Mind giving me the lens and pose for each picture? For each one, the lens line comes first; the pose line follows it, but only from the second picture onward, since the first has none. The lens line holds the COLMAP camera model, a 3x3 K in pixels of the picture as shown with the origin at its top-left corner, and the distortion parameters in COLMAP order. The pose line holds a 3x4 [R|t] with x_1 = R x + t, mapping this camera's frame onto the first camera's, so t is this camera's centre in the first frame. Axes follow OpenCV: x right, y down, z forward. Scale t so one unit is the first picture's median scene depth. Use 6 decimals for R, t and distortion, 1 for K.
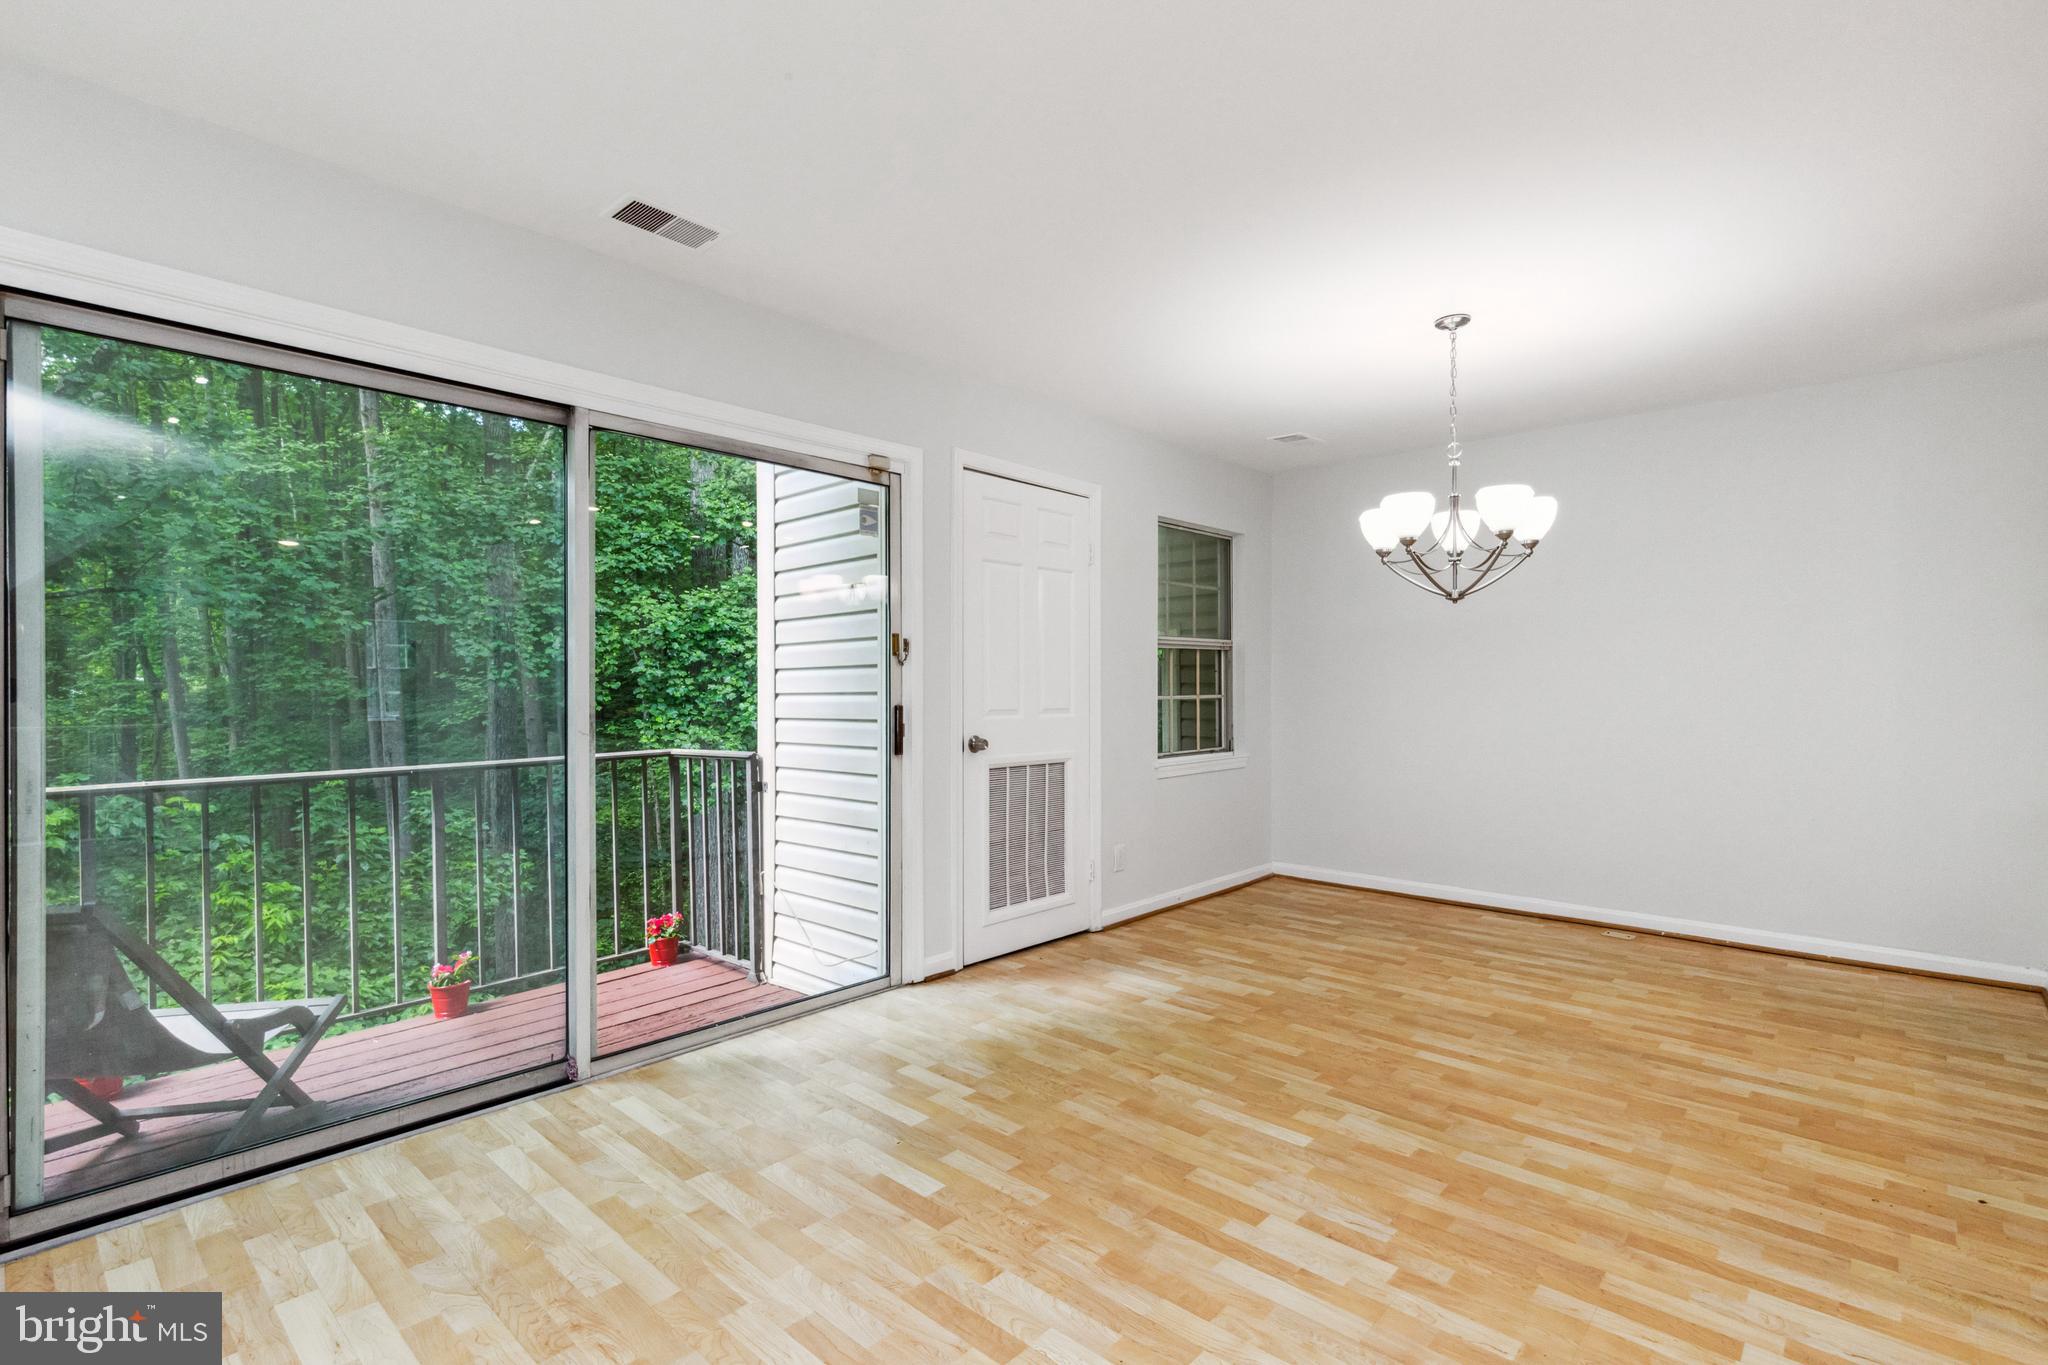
lens RADIAL K [[953.6, 0, 1019.1], [0, 953.6, 684.9], [0, 0, 1]] dist [0.001051, -0.000151]
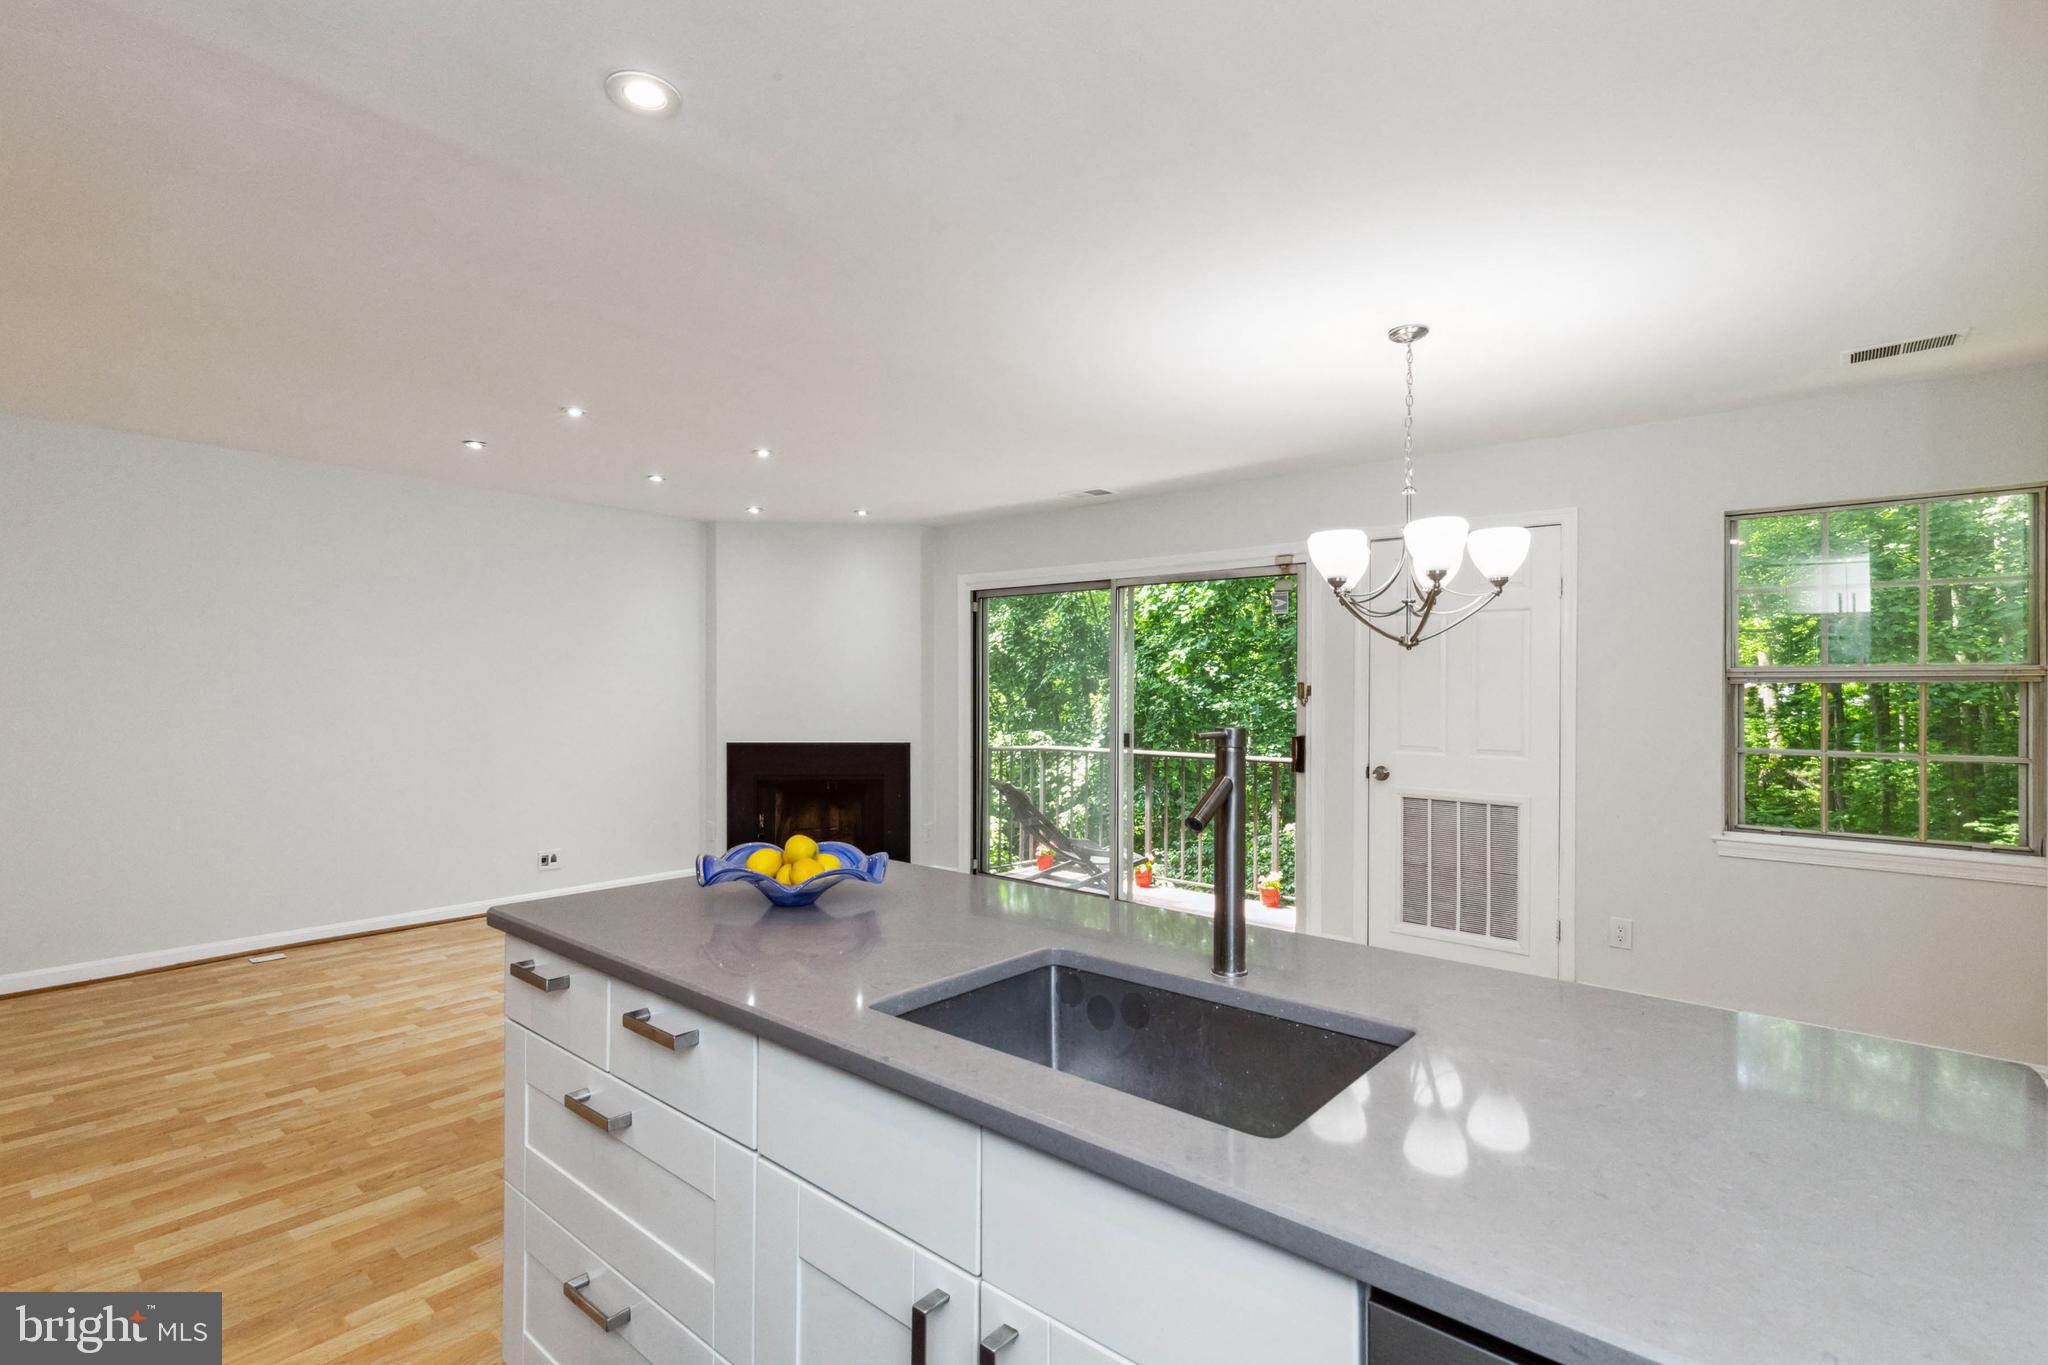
lens RADIAL K [[953.6, 0, 1021.1], [0, 953.6, 689.1], [0, 0, 1]] dist [0.001051, -0.000151]
pose [[0.045243, 0.001802, -0.998974, 1.059454], [-0.006142, 0.999980, 0.001526, -0.038992], [0.998957, 0.006067, 0.045253, 0.481292]]
